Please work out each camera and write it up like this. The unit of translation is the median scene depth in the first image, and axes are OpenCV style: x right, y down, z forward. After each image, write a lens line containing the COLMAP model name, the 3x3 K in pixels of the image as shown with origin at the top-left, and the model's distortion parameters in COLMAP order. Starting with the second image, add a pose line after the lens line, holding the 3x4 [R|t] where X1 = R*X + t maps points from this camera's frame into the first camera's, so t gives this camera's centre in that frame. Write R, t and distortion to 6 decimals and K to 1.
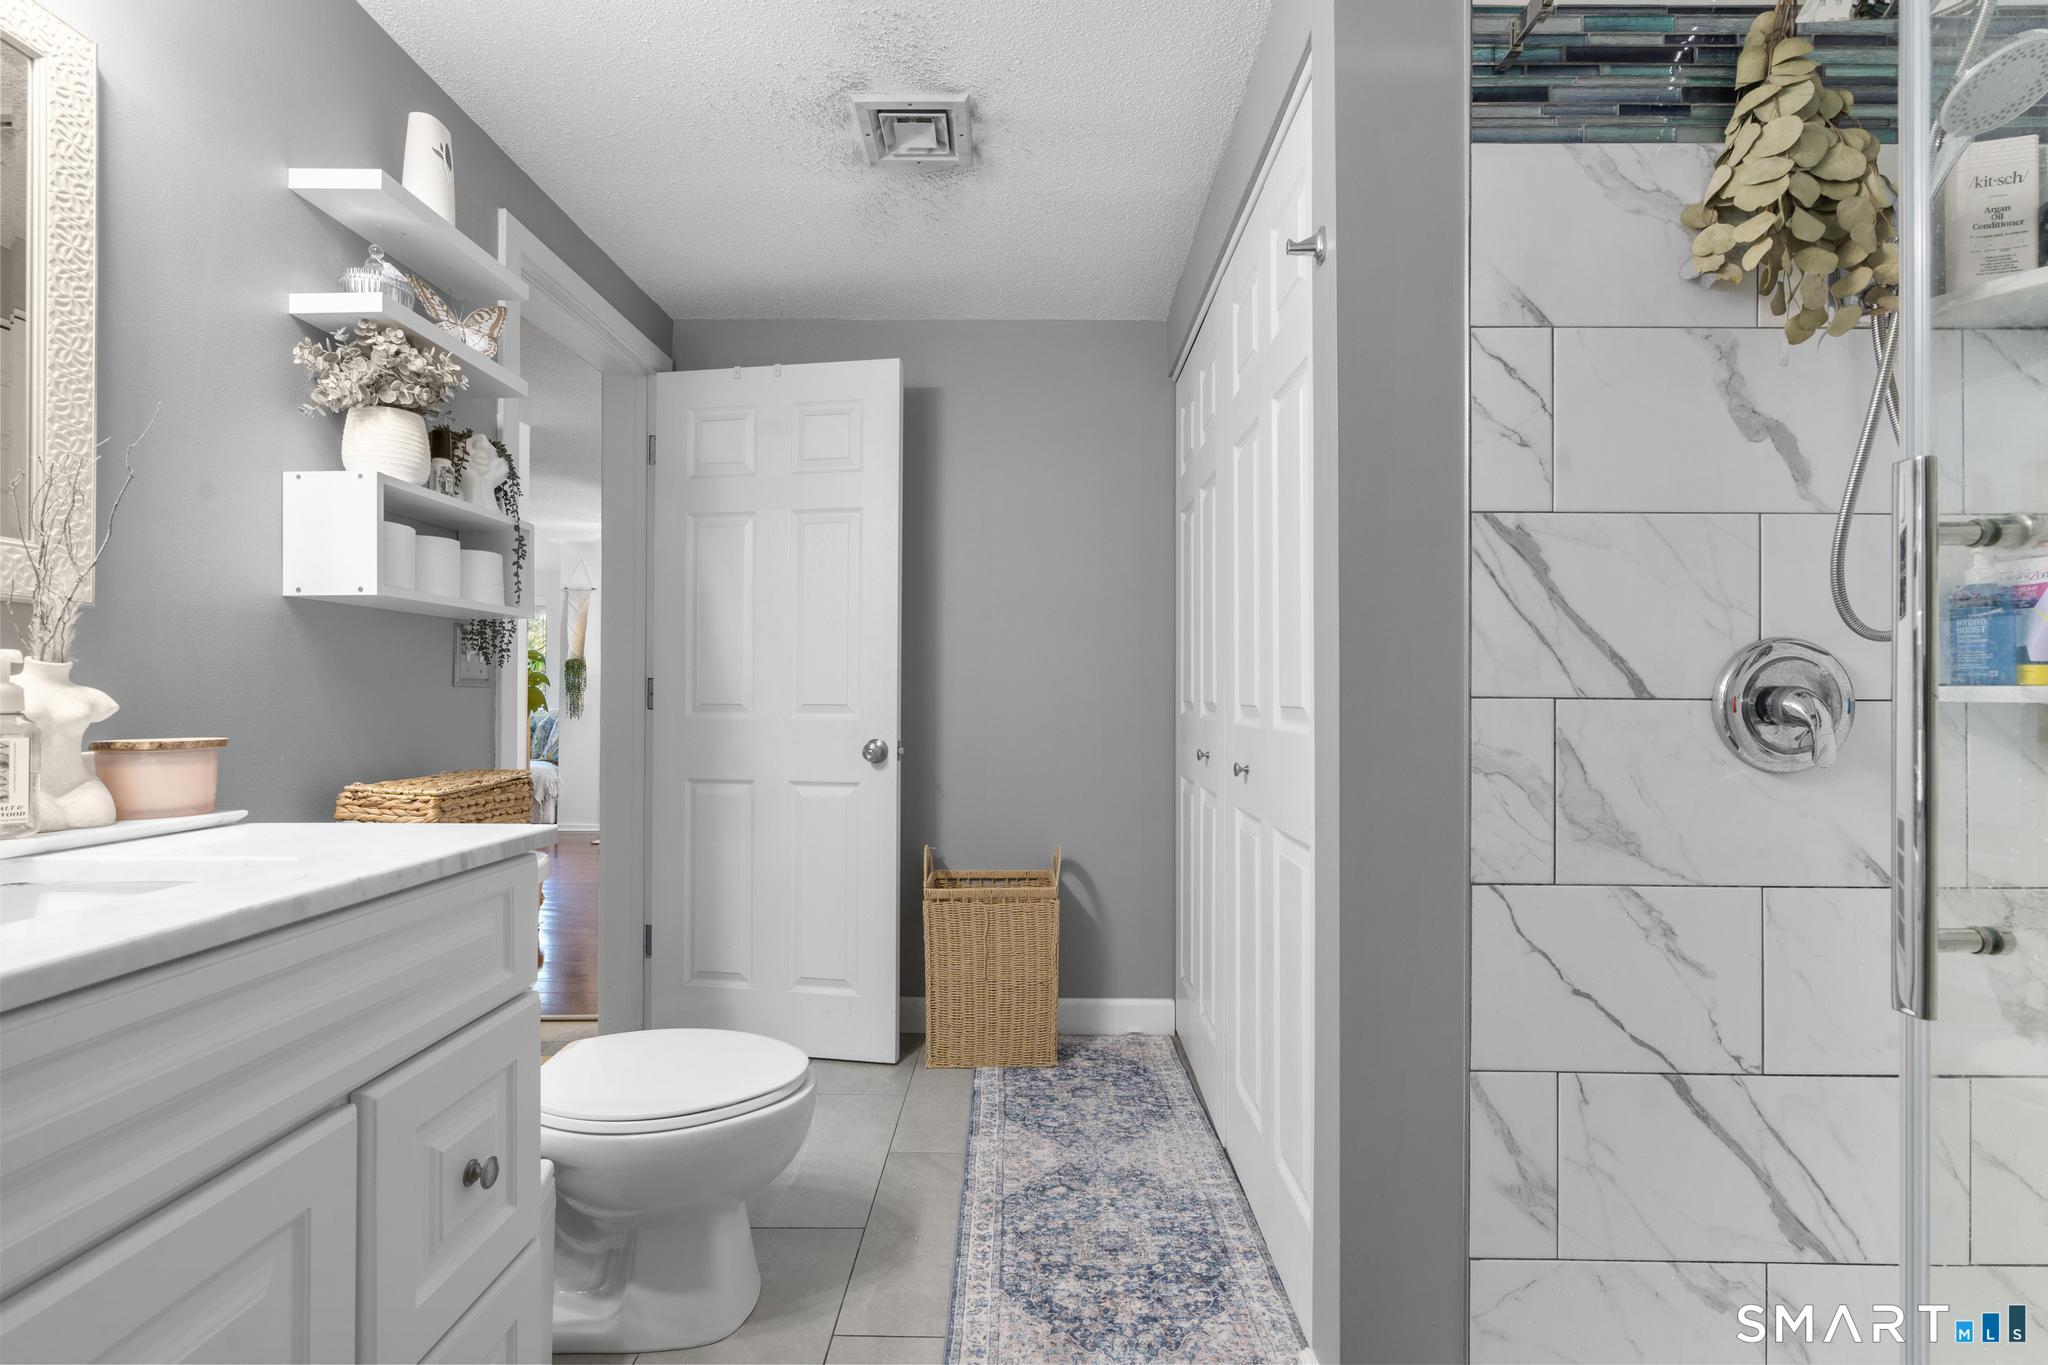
lens RADIAL K [[917.4, 0, 1020.8], [0, 917.4, 688.4], [0, 0, 1]] dist [-0.009338, 0.003854]
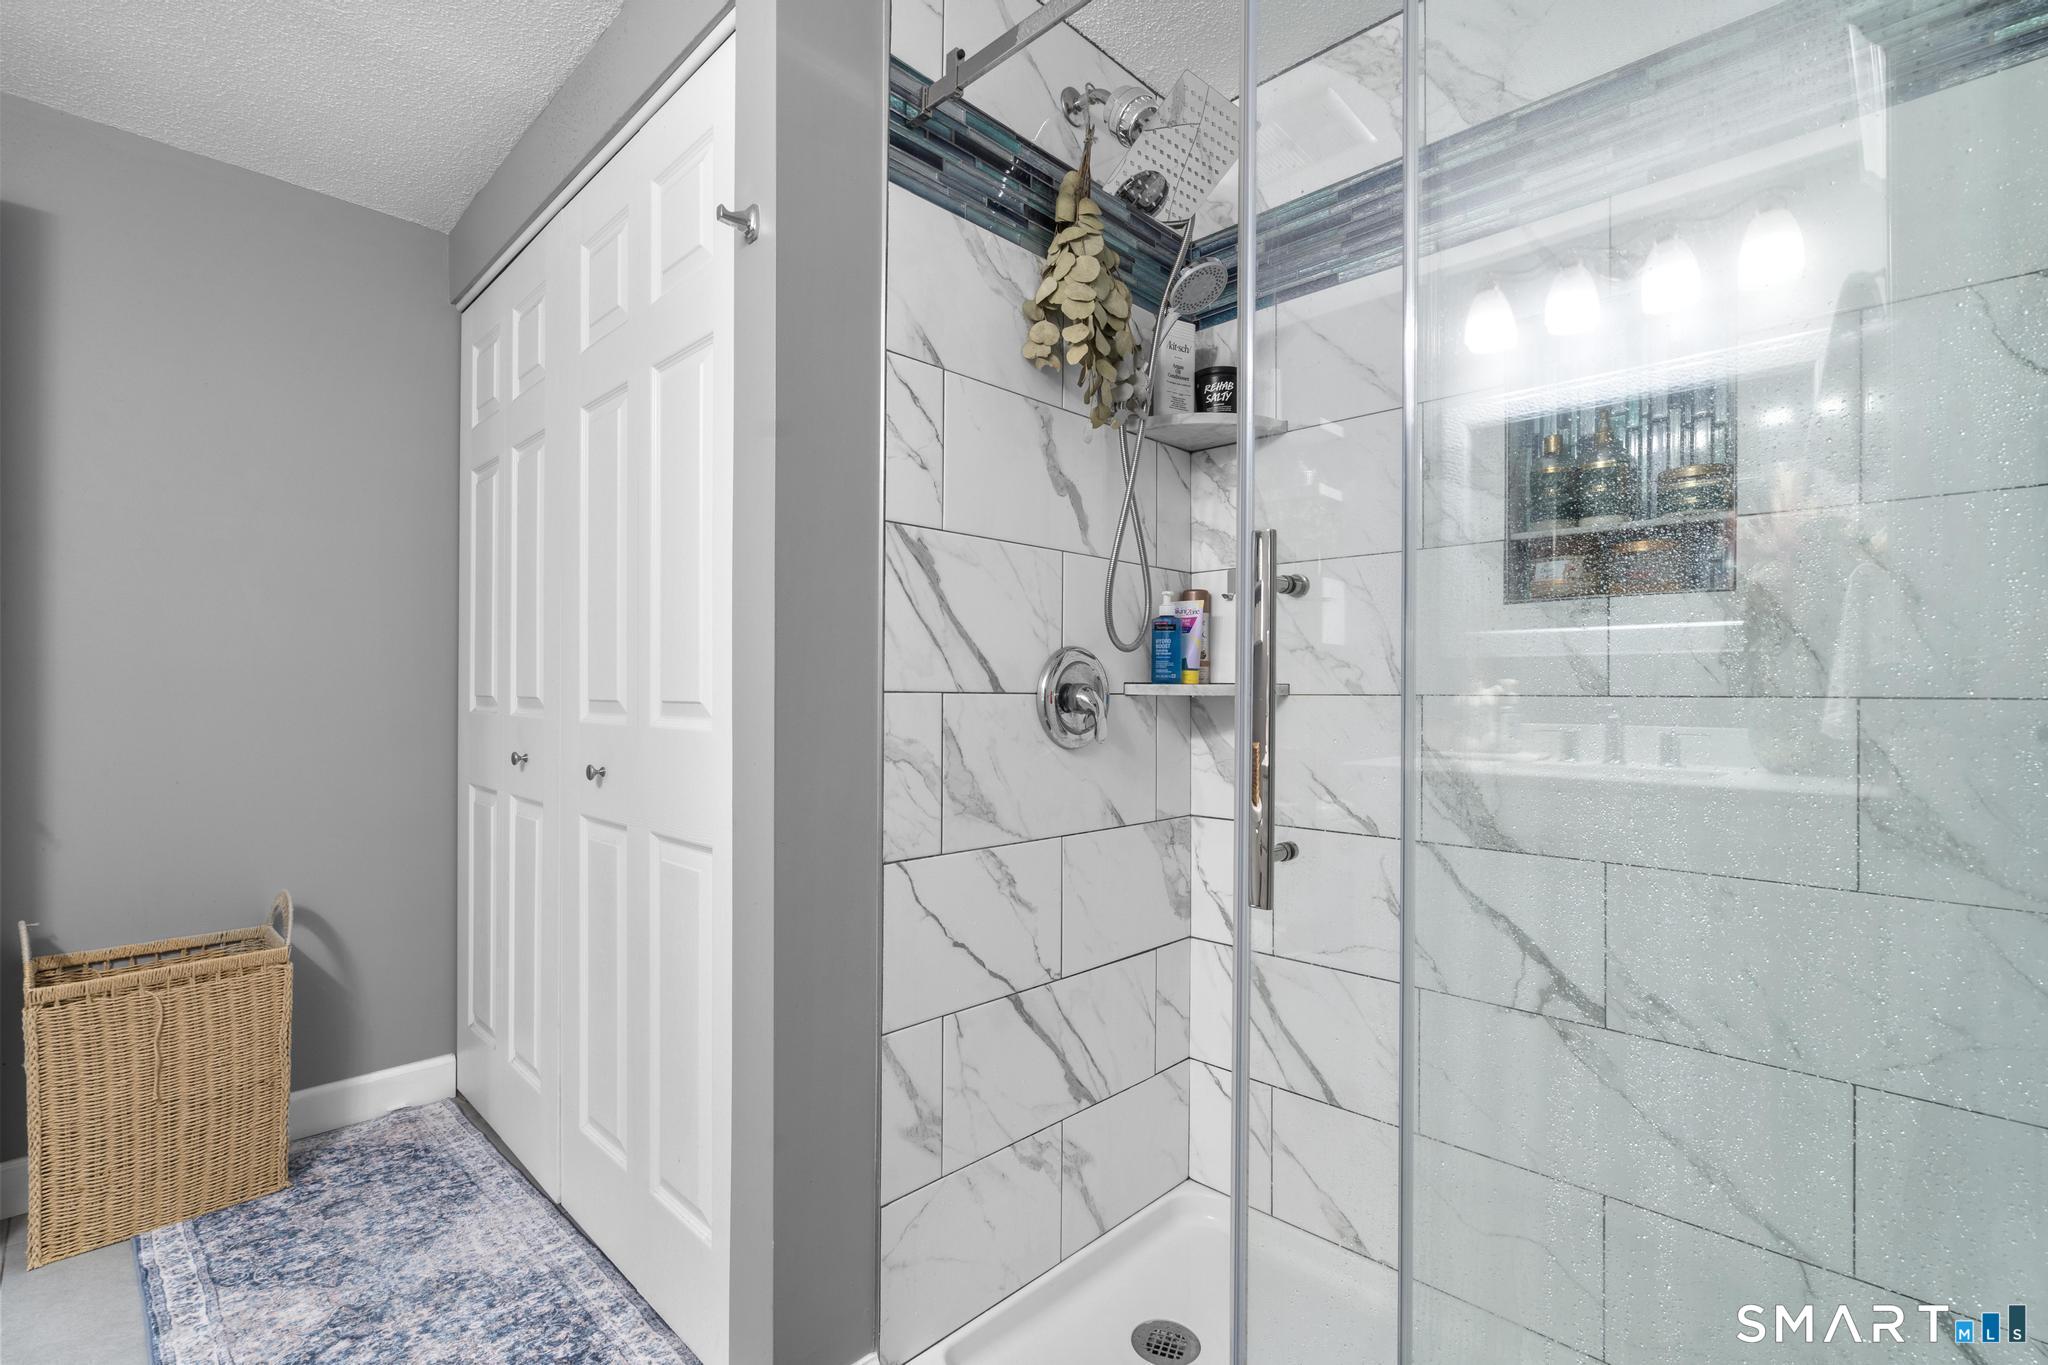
lens RADIAL K [[917.4, 0, 1020.8], [0, 917.4, 688.4], [0, 0, 1]] dist [-0.009338, 0.003854]
pose [[0.691939, 0.003150, 0.721949, -0.180265], [-0.007819, 0.999965, 0.003131, 0.001183], [-0.721913, -0.007811, 0.691939, 0.130244]]
